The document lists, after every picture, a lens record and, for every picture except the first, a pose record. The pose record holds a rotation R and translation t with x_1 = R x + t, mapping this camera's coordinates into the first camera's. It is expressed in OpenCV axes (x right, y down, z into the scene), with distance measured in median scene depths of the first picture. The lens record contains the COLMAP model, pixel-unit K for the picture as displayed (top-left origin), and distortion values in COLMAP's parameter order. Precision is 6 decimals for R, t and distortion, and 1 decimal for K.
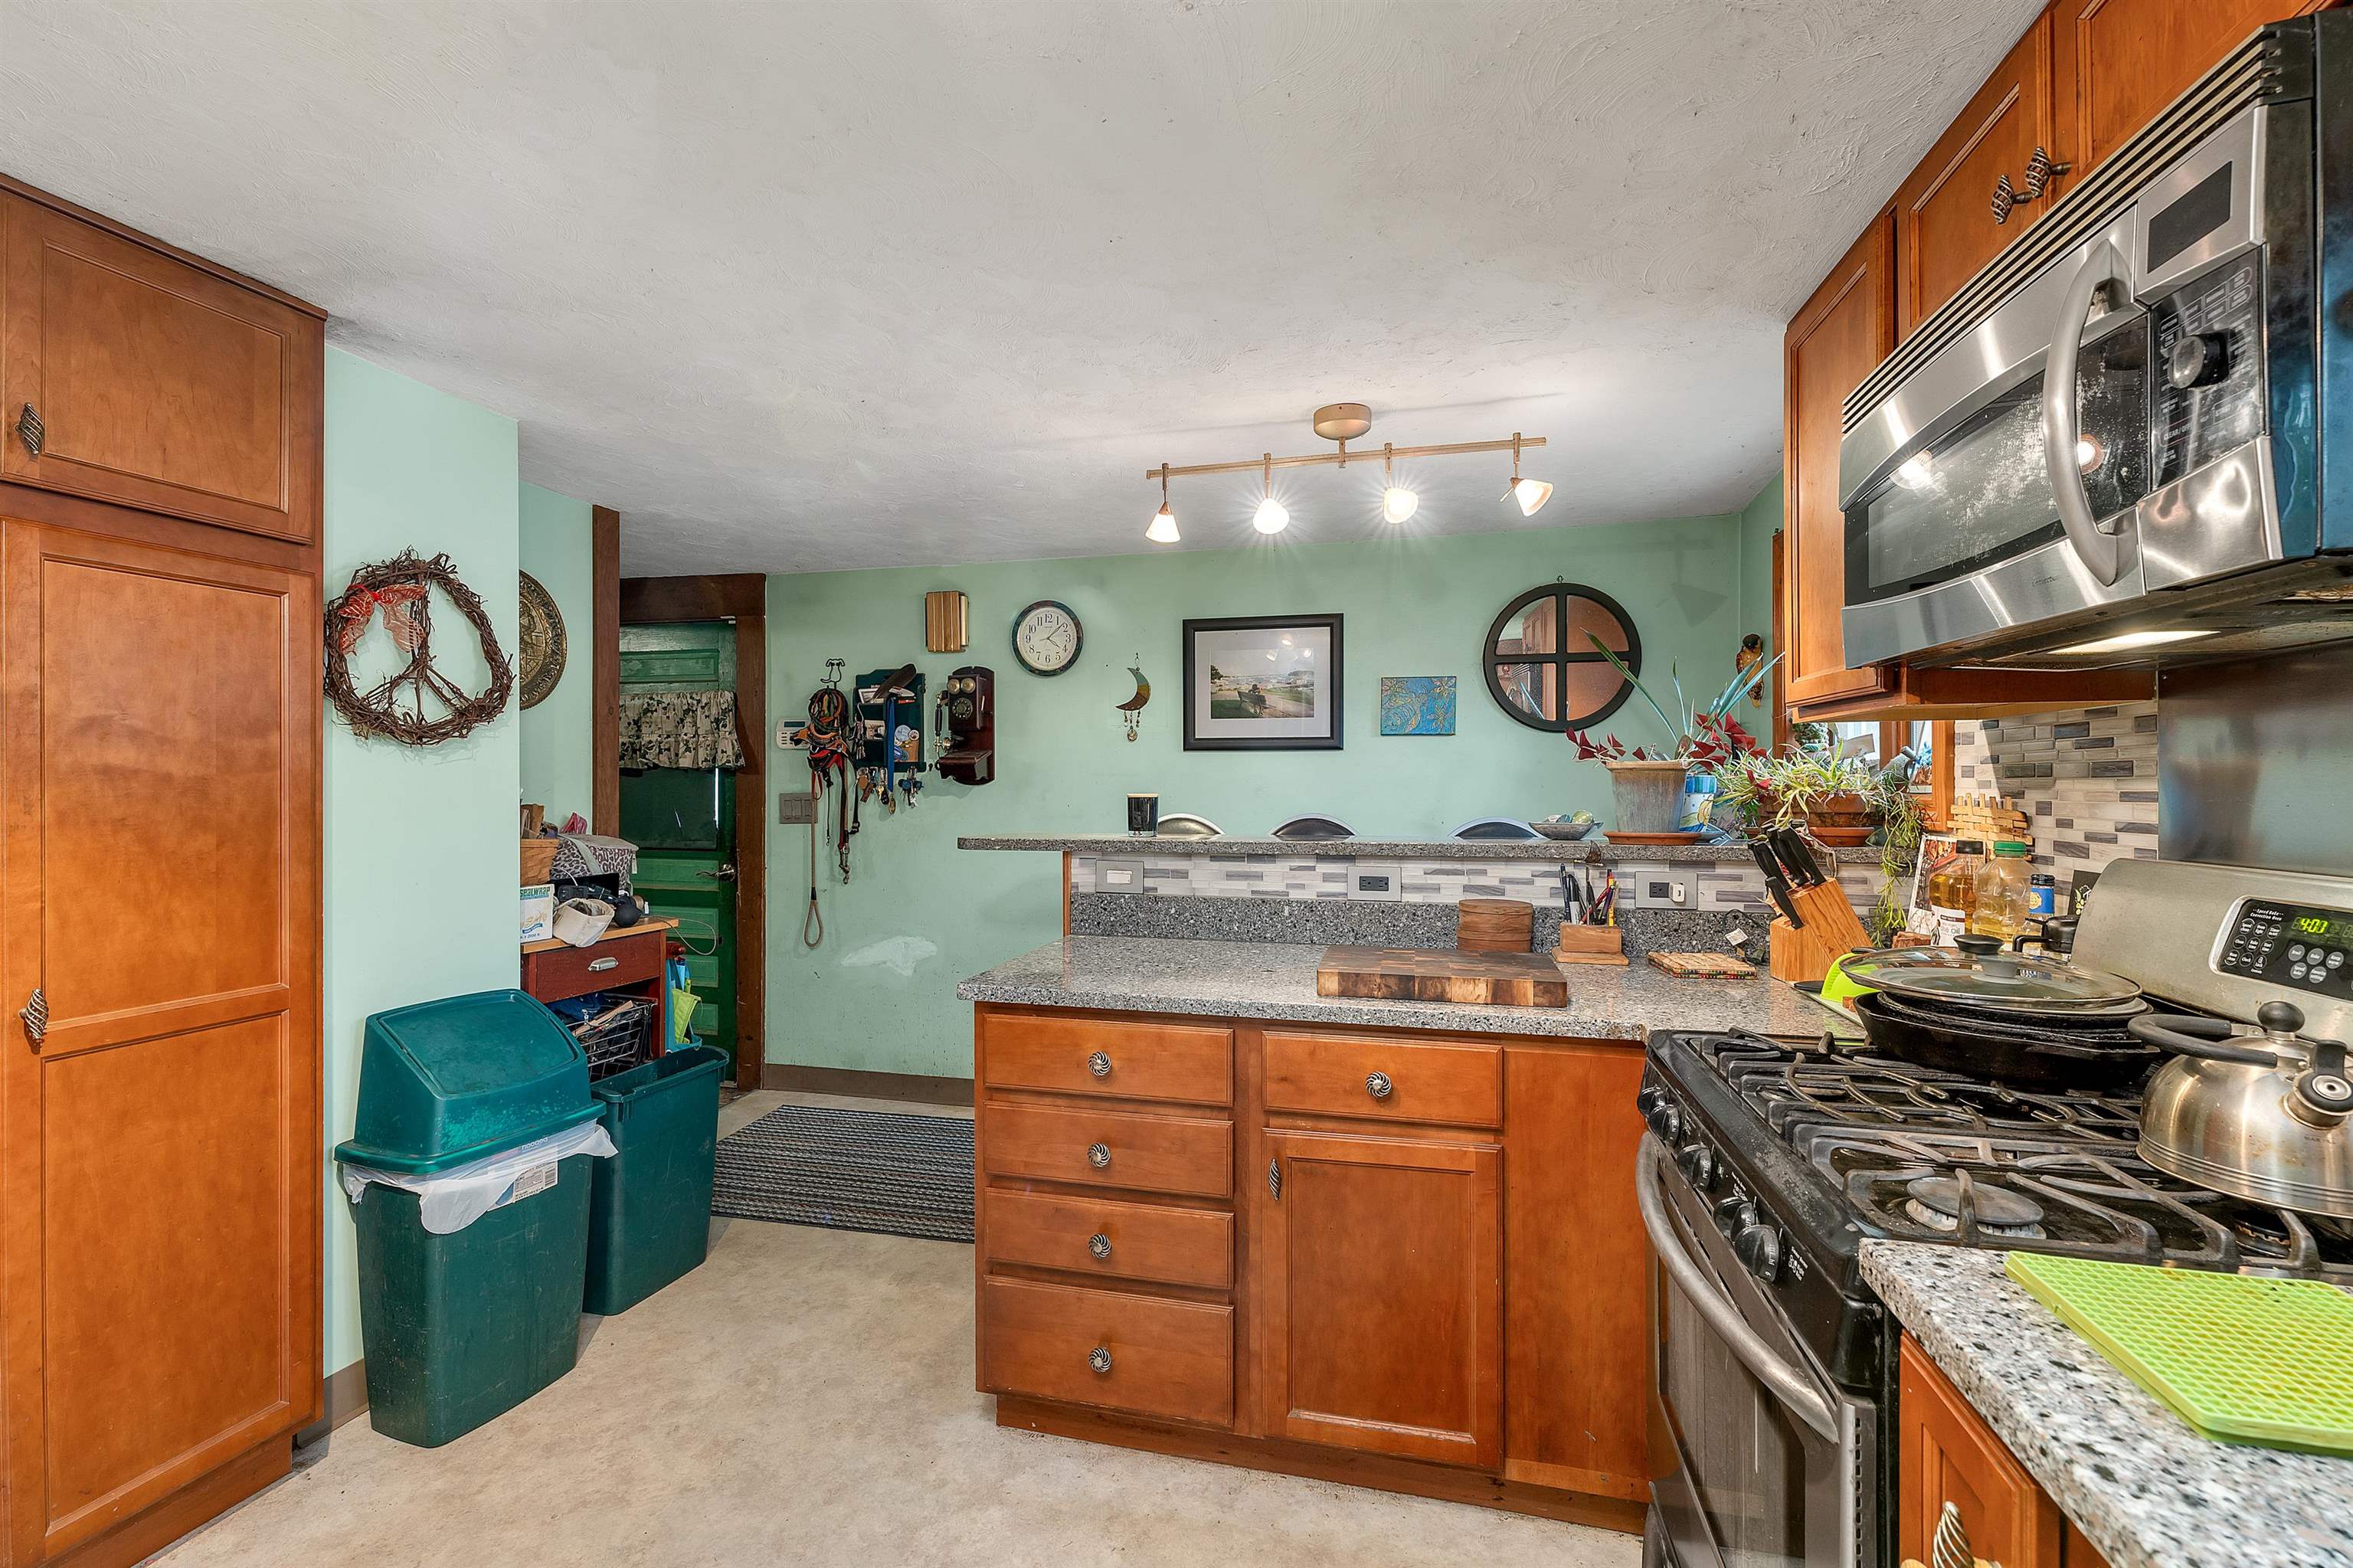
lens RADIAL K [[990.8, 0, 1169.8], [0, 990.8, 777.7], [0, 0, 1]] dist [-0.001953, -0.000008]
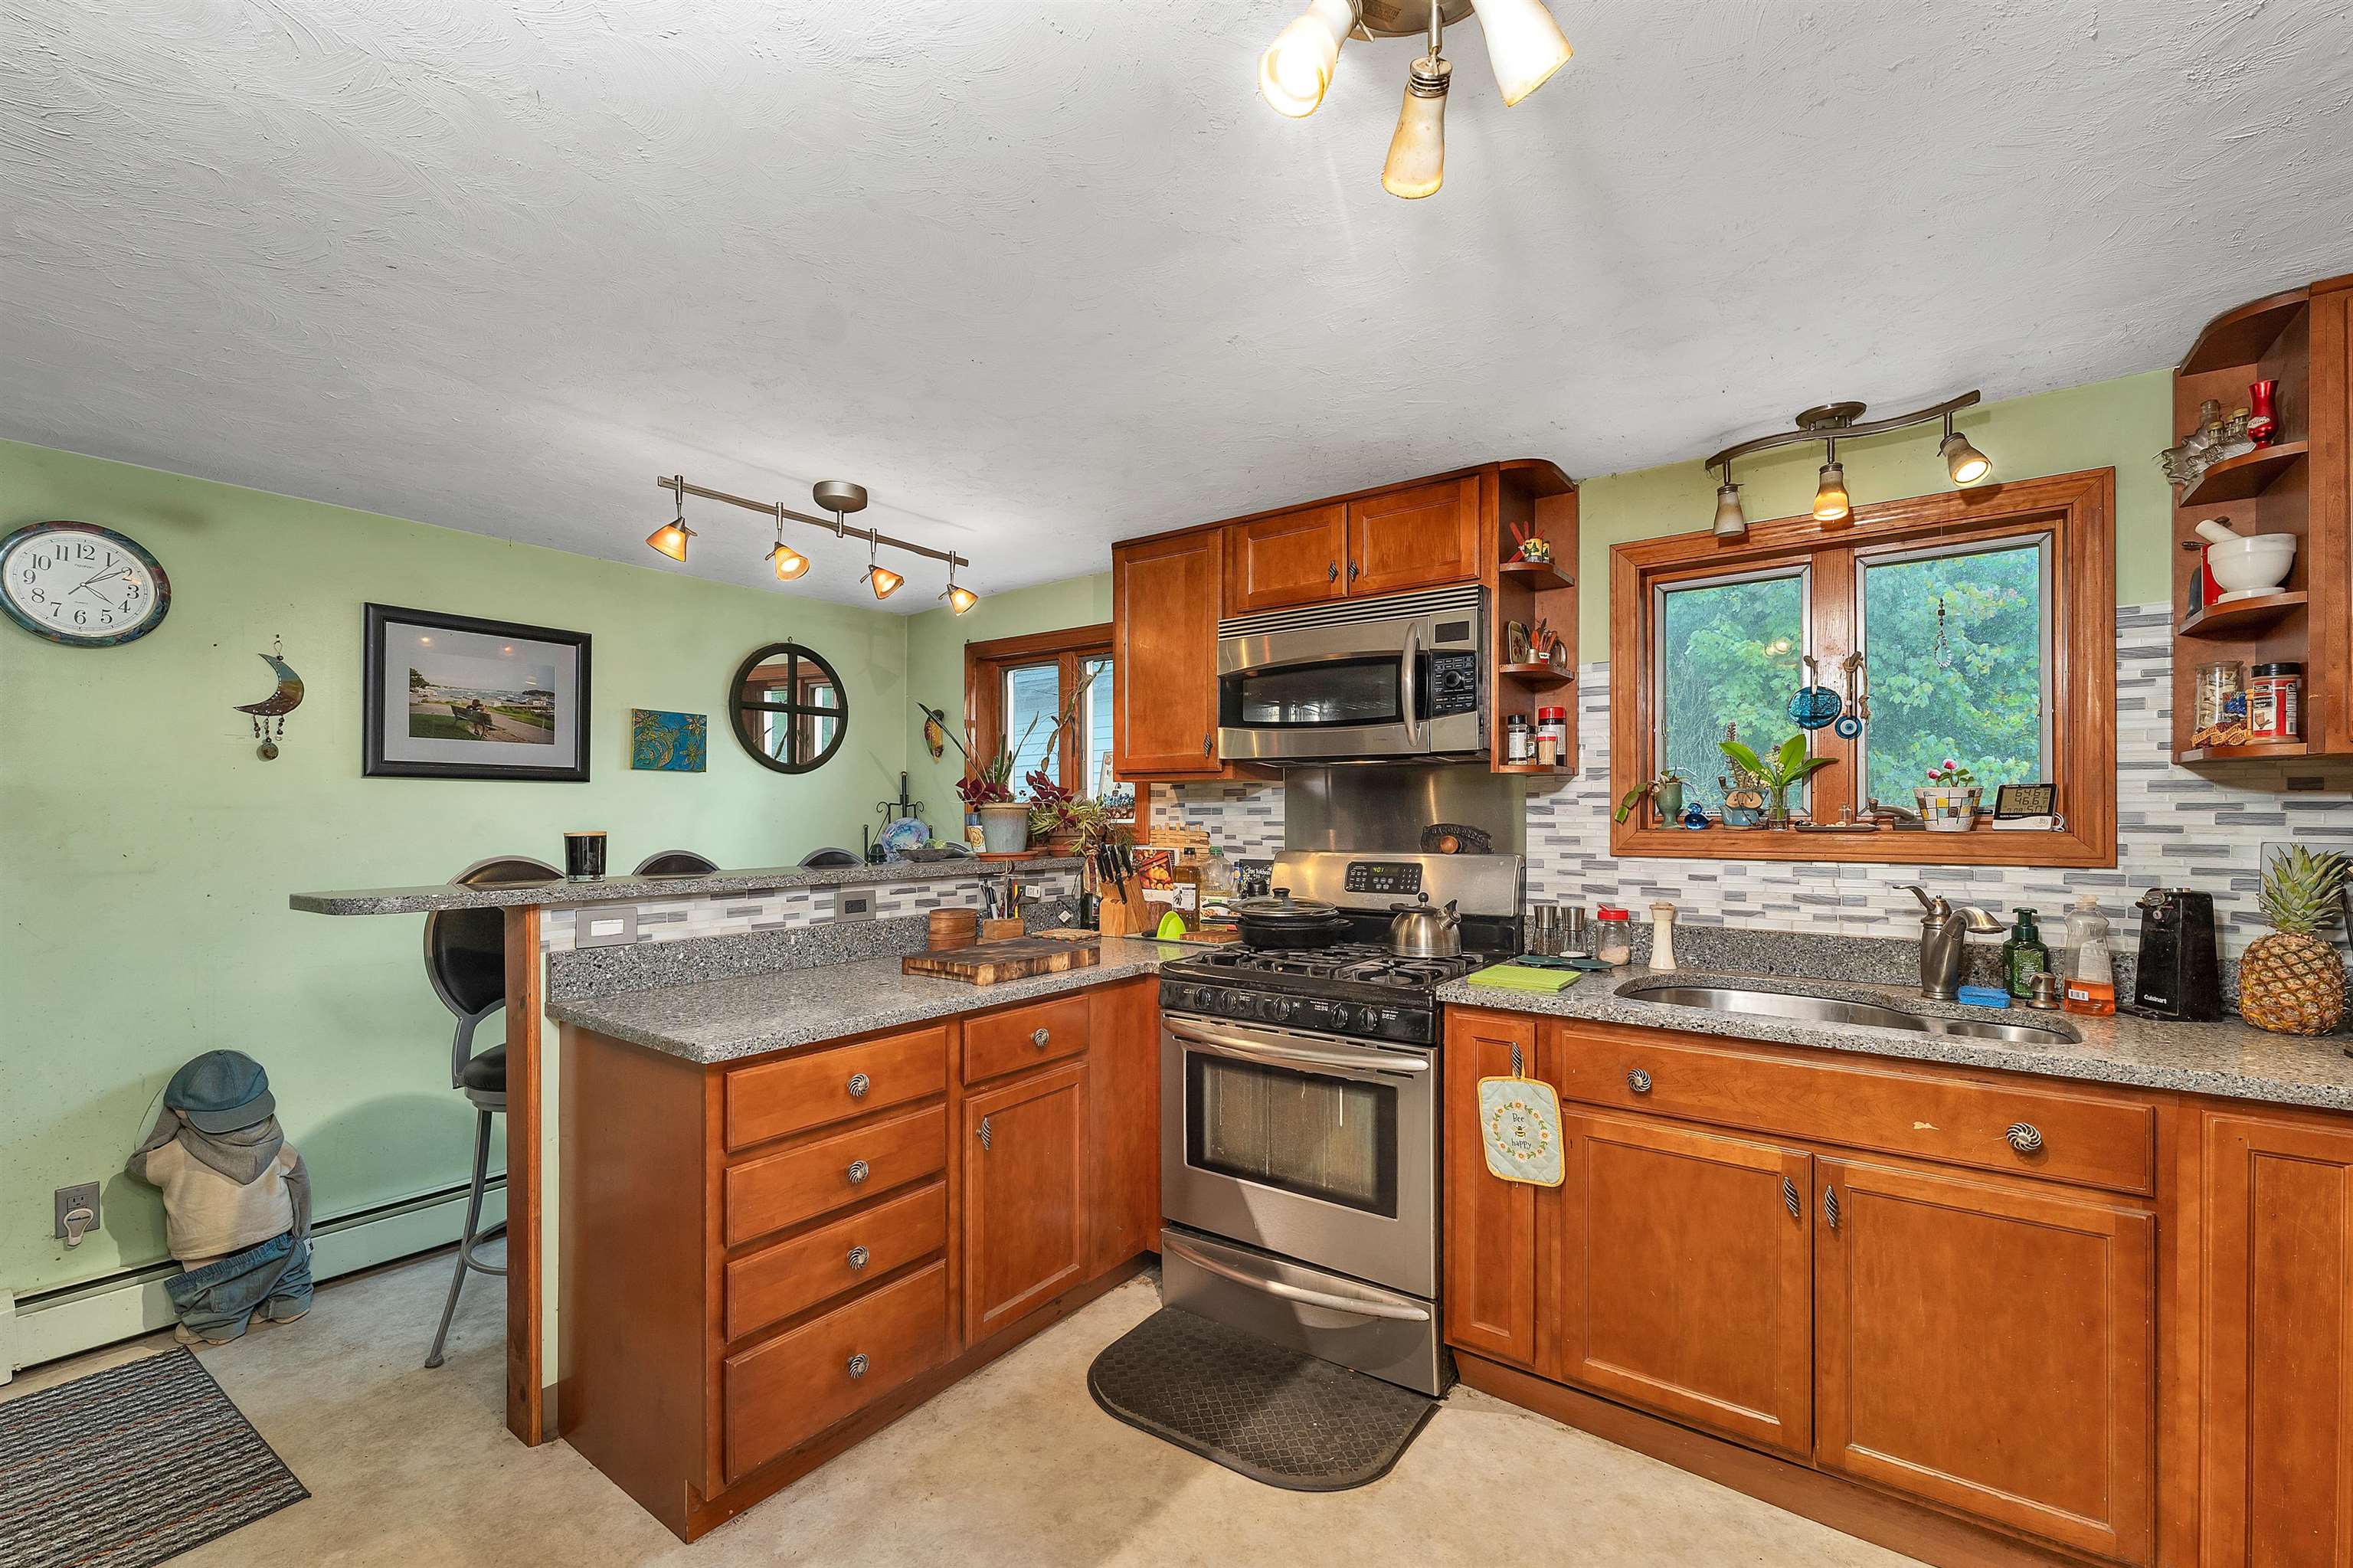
lens RADIAL K [[990.8, 0, 1179.6], [0, 990.8, 806.5], [0, 0, 1]] dist [-0.001953, -0.000008]
pose [[0.368307, 0.007432, 0.929674, -0.706949], [-0.004080, 0.999971, -0.006378, -0.002918], [-0.929695, -0.001444, 0.368327, 0.223571]]
